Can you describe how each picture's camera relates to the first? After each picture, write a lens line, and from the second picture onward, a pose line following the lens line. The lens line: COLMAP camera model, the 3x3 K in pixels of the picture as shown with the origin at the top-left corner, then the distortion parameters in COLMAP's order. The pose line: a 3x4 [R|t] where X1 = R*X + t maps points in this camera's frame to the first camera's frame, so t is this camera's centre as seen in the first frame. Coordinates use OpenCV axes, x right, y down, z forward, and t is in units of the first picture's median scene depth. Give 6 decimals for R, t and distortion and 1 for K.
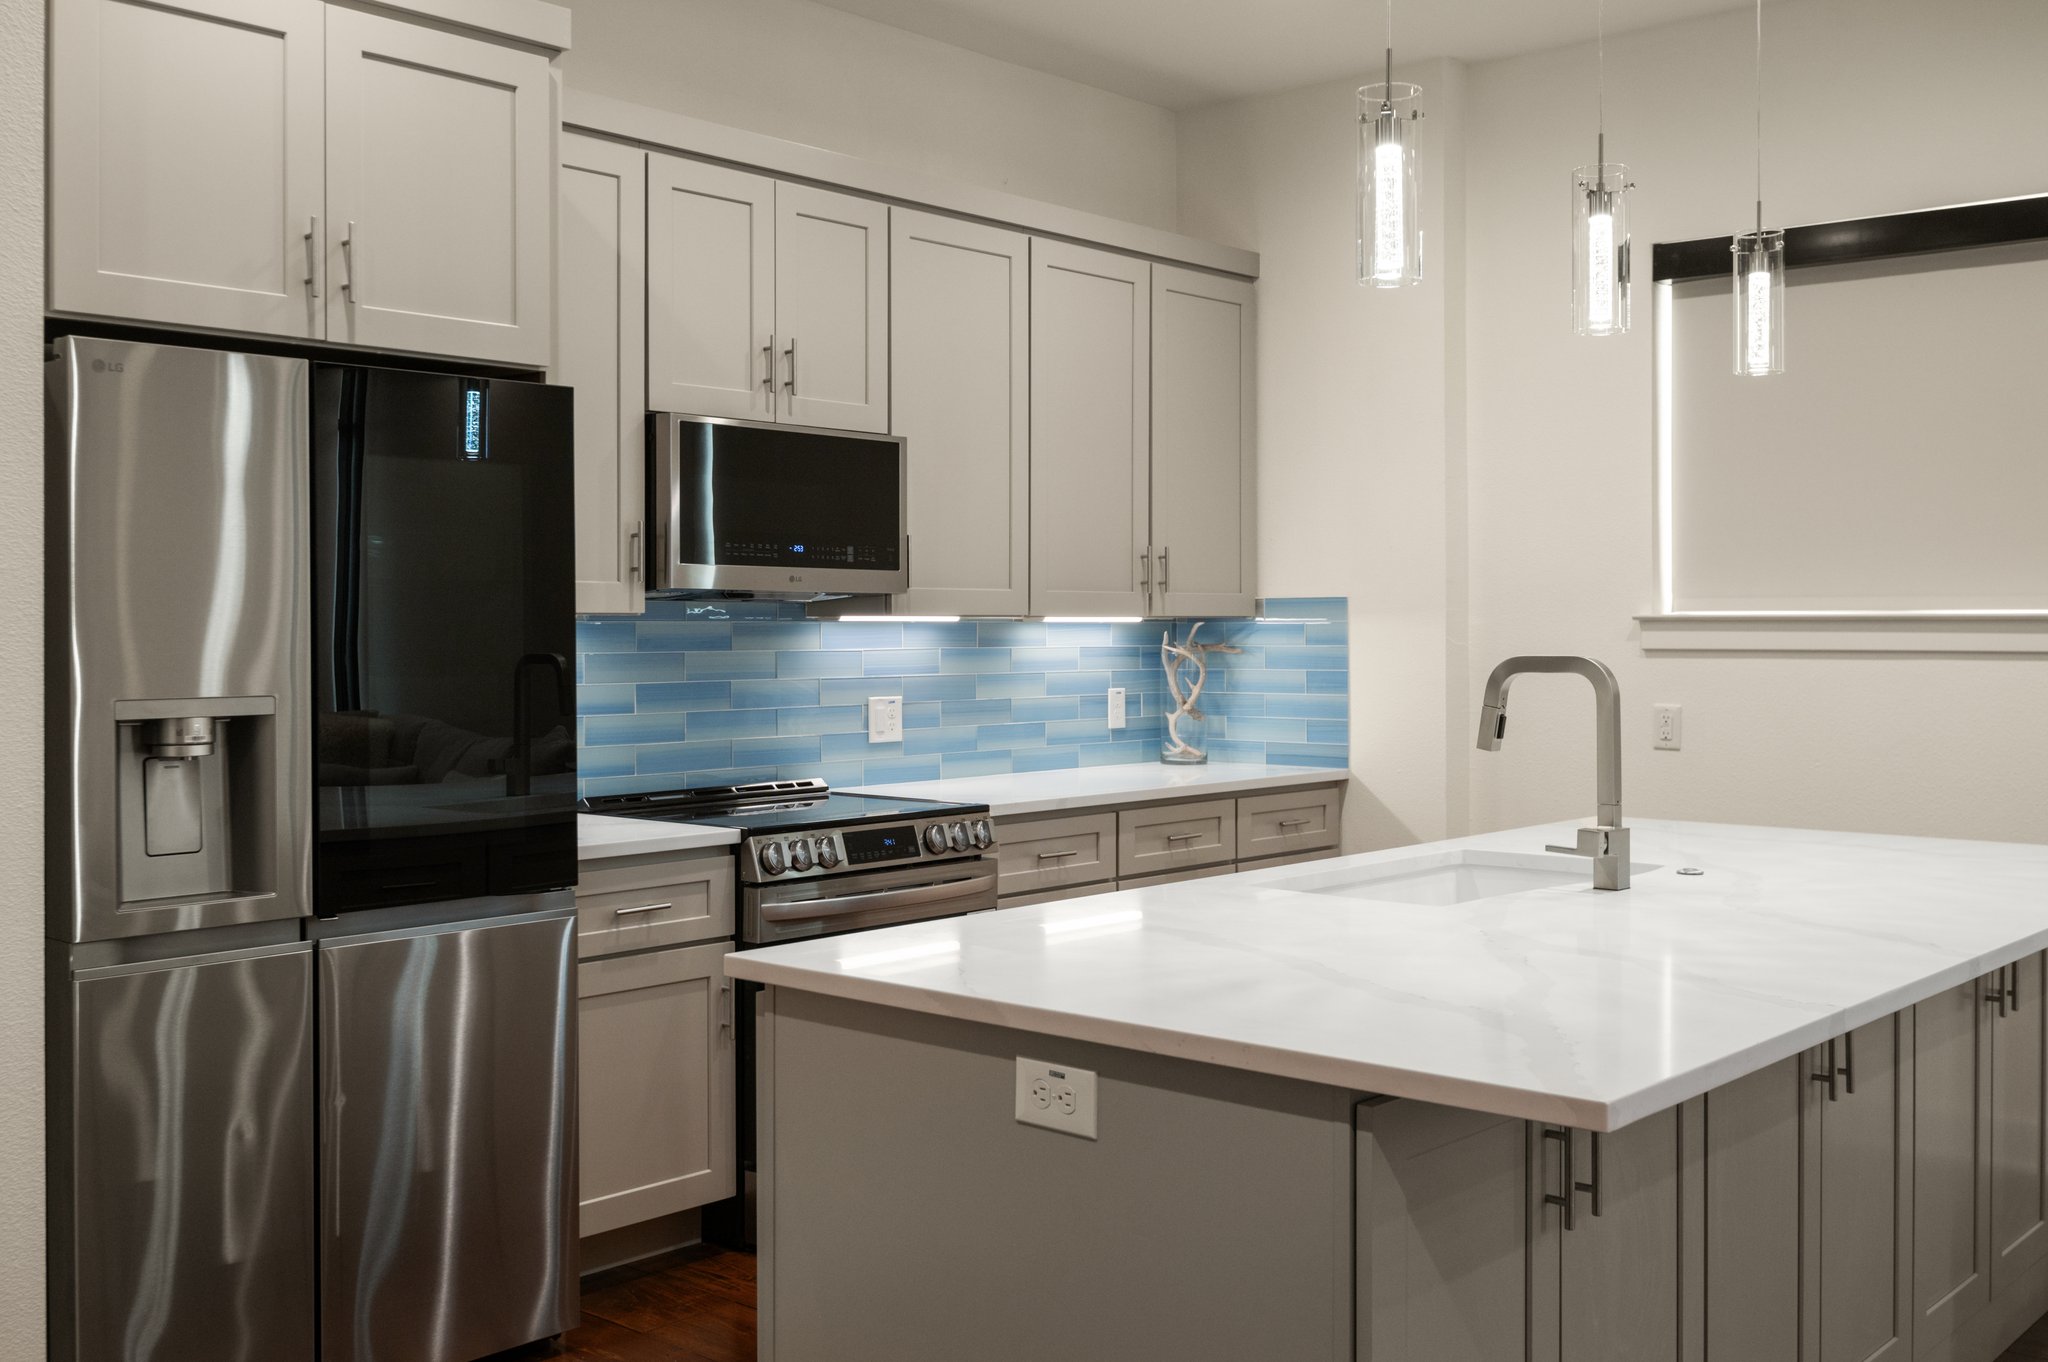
lens RADIAL K [[1991.1, 0, 1025.6], [0, 1991.1, 627.1], [0, 0, 1]] dist [0.002756, 0.005041]
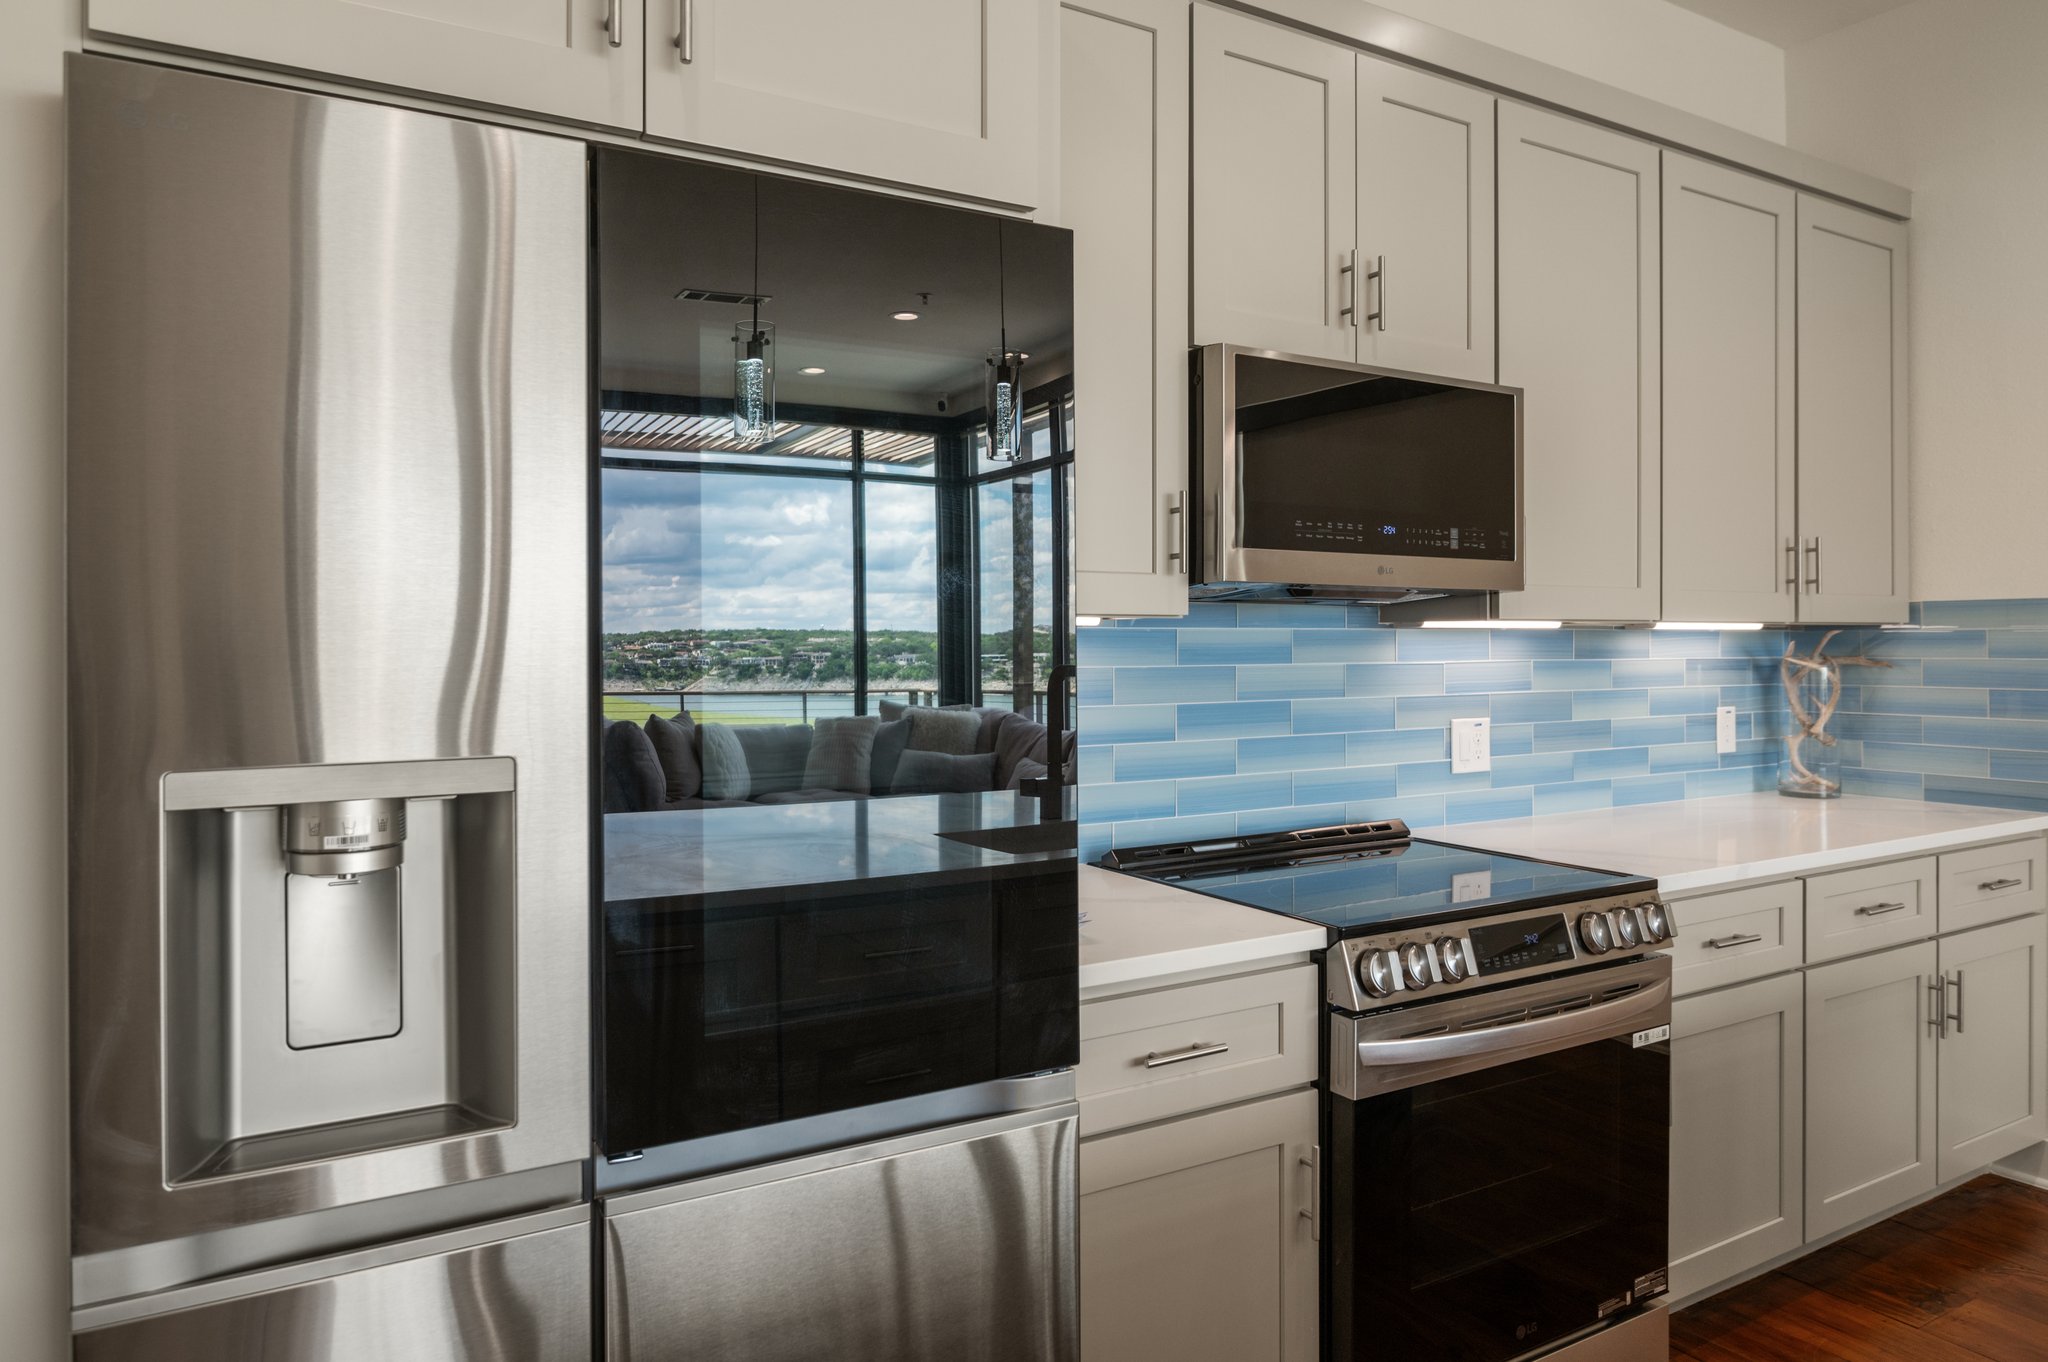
lens RADIAL K [[1282.1, 0, 1022.8], [0, 1282.1, 633.0], [0, 0, 1]] dist [-0.000439, -0.000388]
pose [[0.952303, 0.000261, -0.305155, -0.094301], [-0.001271, 0.999994, -0.003111, 0.001215], [0.305153, 0.003350, 0.952297, 0.476519]]
